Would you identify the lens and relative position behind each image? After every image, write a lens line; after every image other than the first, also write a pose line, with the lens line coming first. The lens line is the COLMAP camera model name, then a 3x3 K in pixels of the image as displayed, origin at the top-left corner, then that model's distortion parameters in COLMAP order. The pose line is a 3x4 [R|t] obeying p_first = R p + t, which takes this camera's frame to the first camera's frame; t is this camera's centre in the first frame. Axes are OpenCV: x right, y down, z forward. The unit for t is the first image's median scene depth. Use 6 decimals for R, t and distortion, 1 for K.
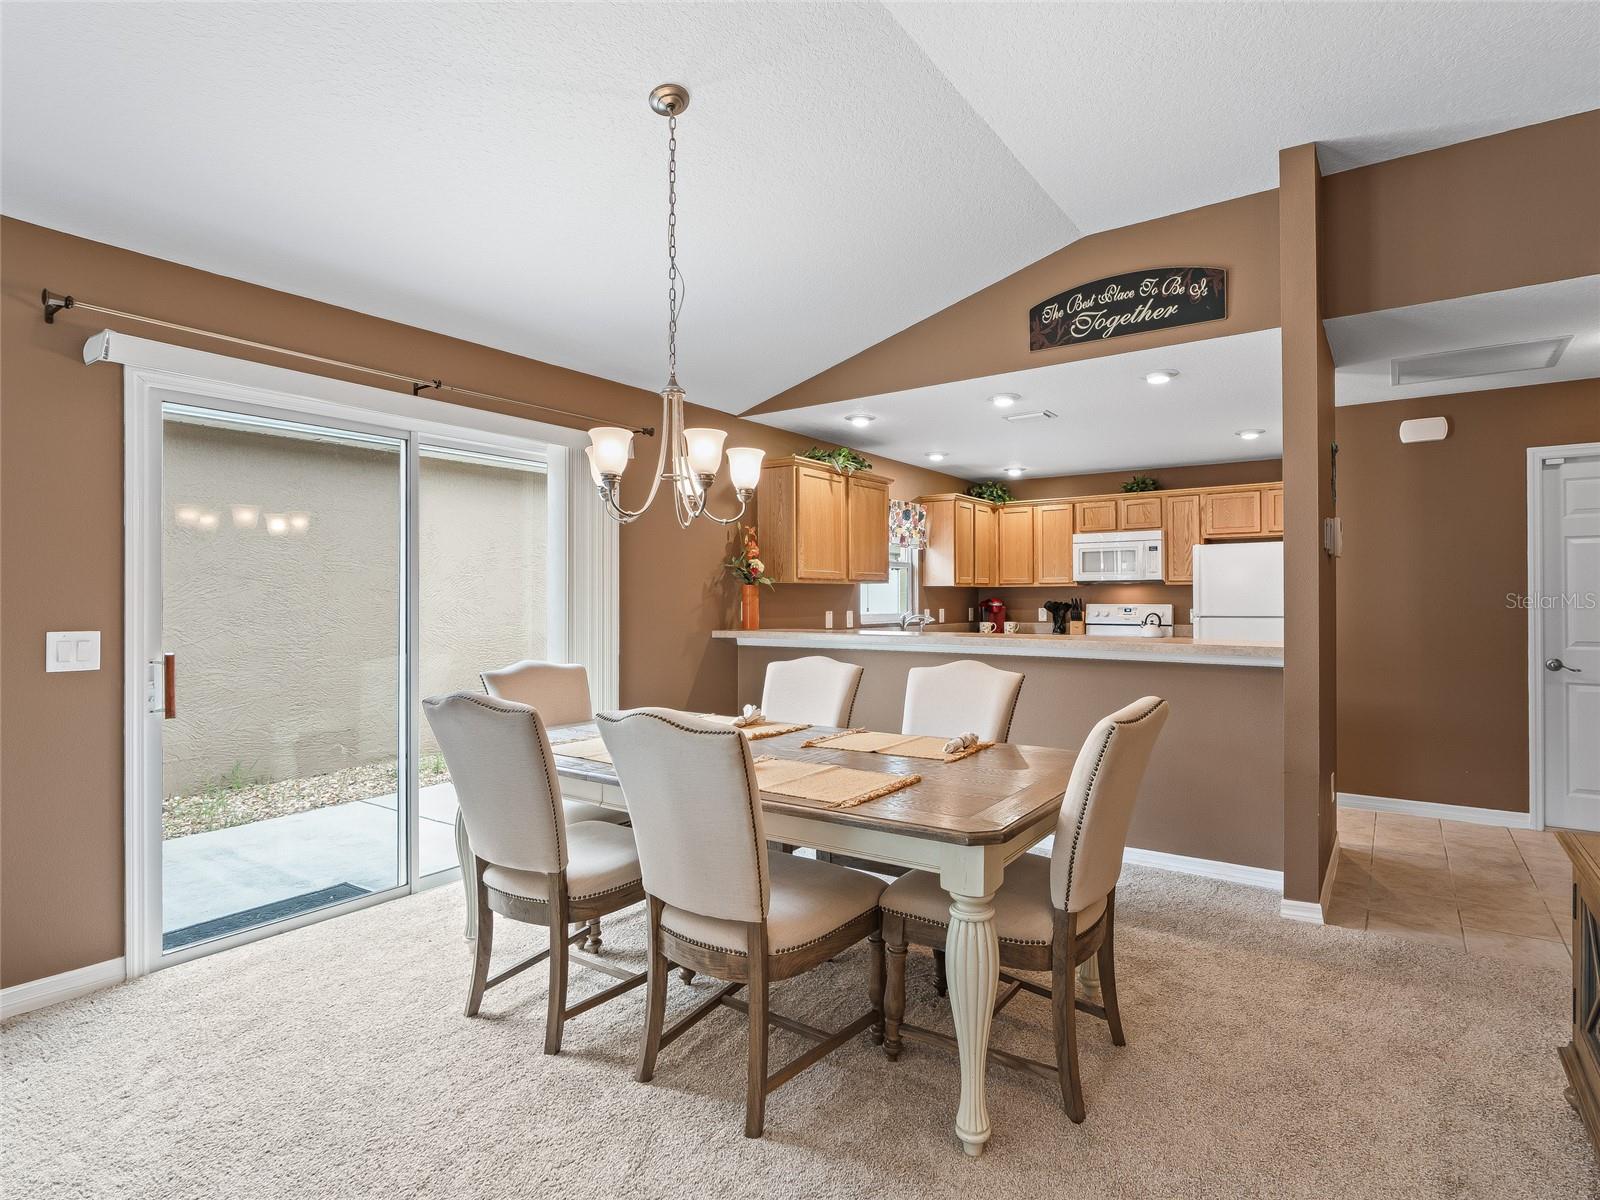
lens RADIAL K [[819.5, 0, 861.0], [0, 819.5, 595.0], [0, 0, 1]] dist [-0.011514, 0.003311]
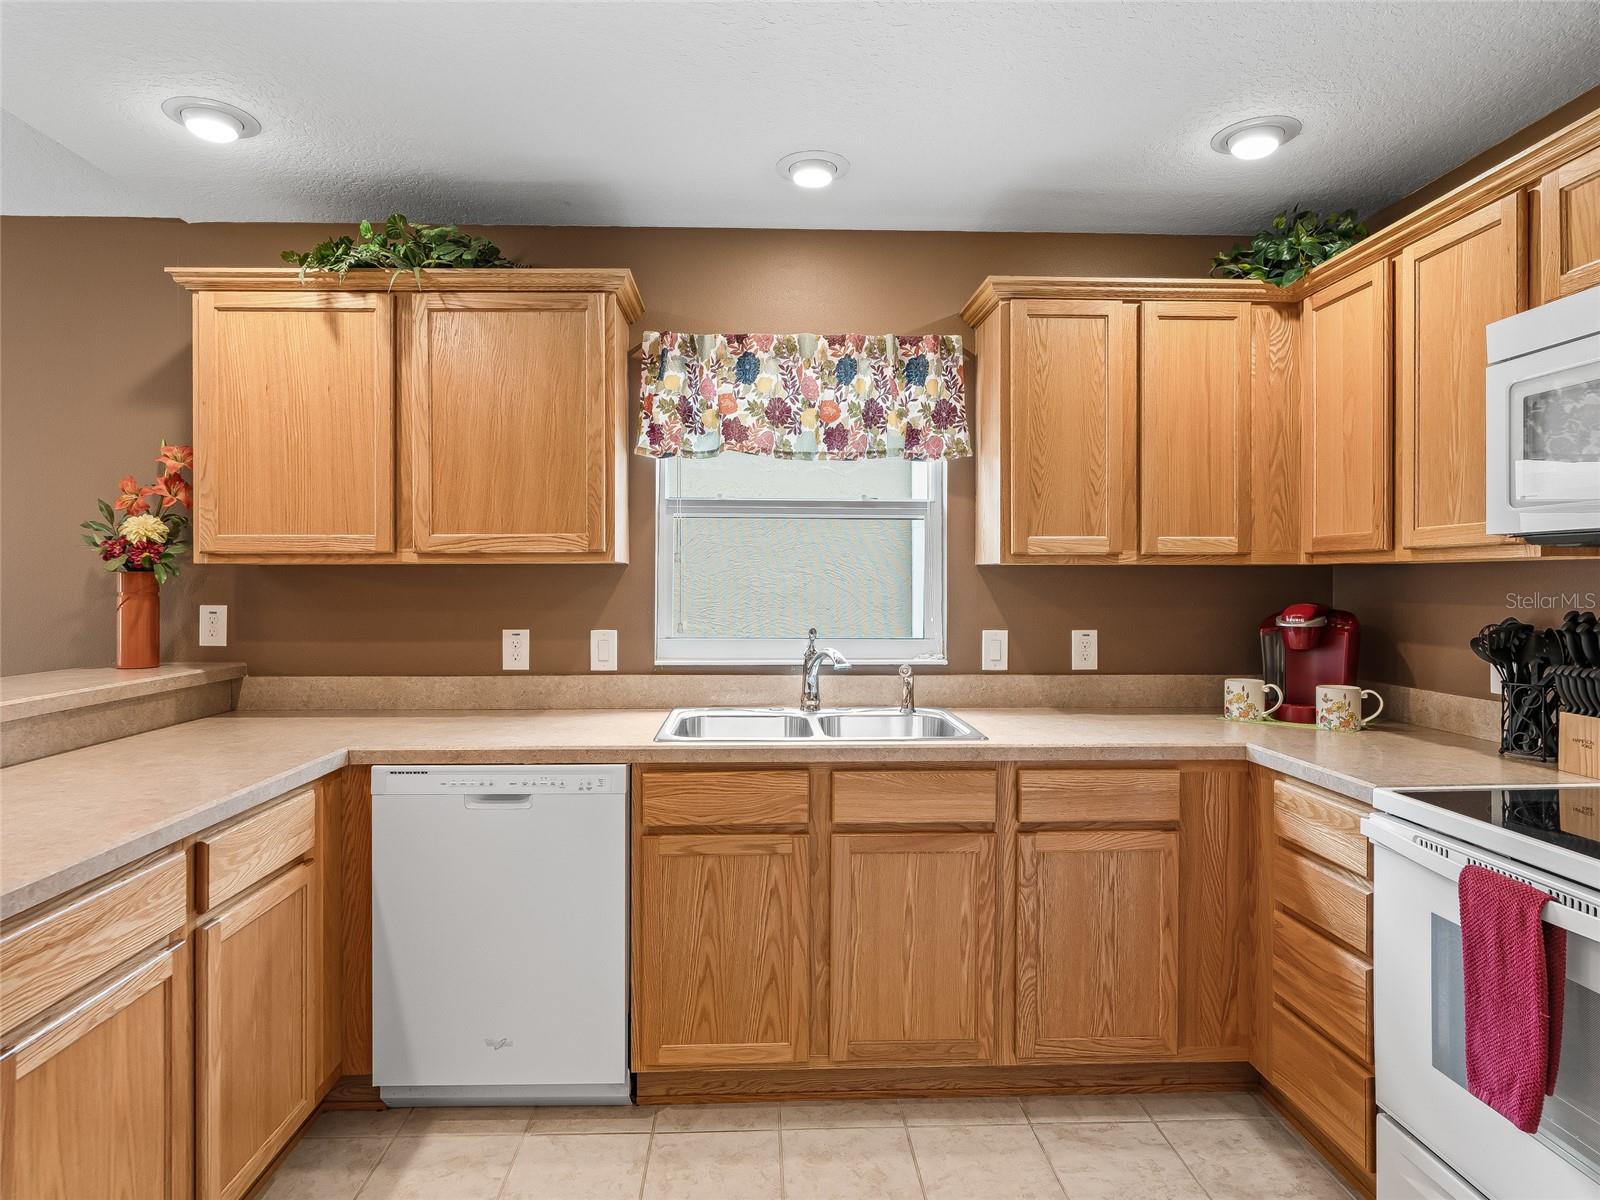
lens RADIAL K [[891.0, 0, 788.9], [0, 891.0, 589.5], [0, 0, 1]] dist [-0.014041, 0.006969]
pose [[0.573069, 0.011276, -0.819429, 0.365929], [0.000735, 0.999898, 0.014273, -0.006269], [0.819507, -0.008782, 0.573002, 0.749563]]
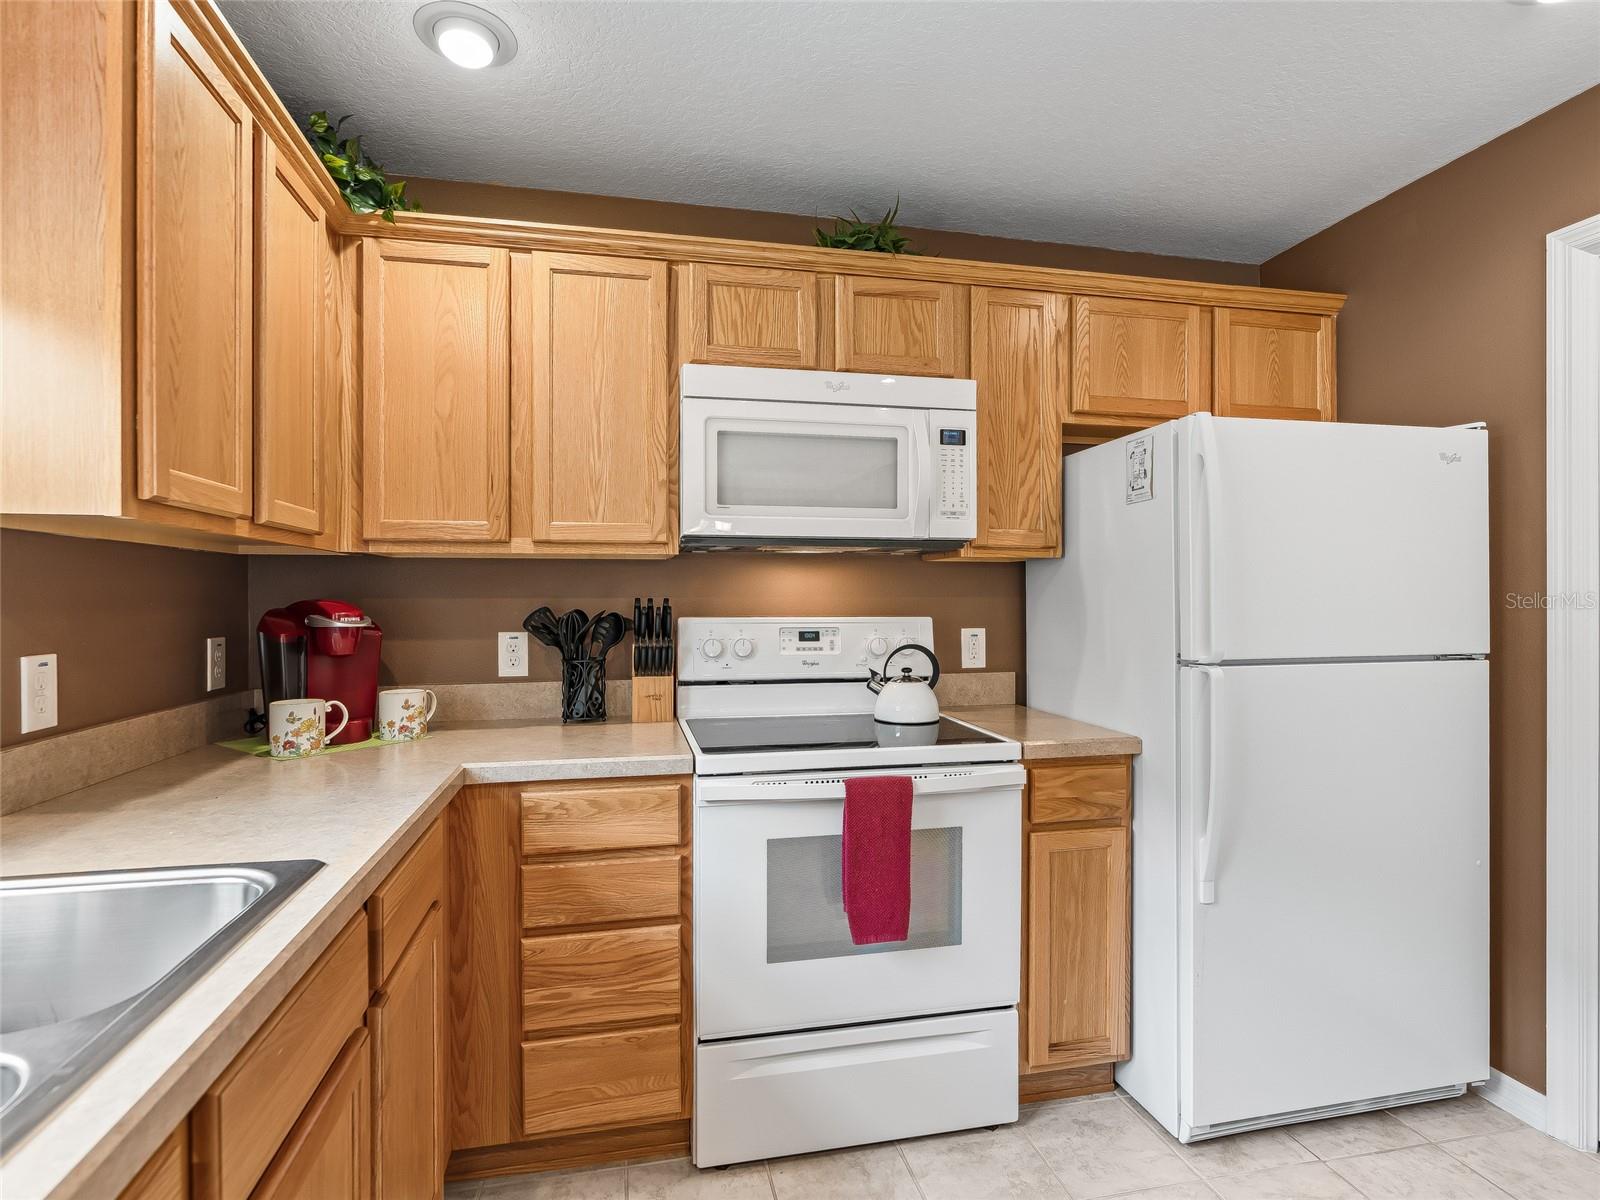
lens RADIAL K [[819.5, 0, 799.1], [0, 819.5, 596.1], [0, 0, 1]] dist [-0.011514, 0.003311]
pose [[0.703879, 0.002046, 0.710317, 0.098127], [-0.004751, 0.999987, 0.001828, 0.002643], [-0.710304, -0.004661, 0.703879, 0.824508]]
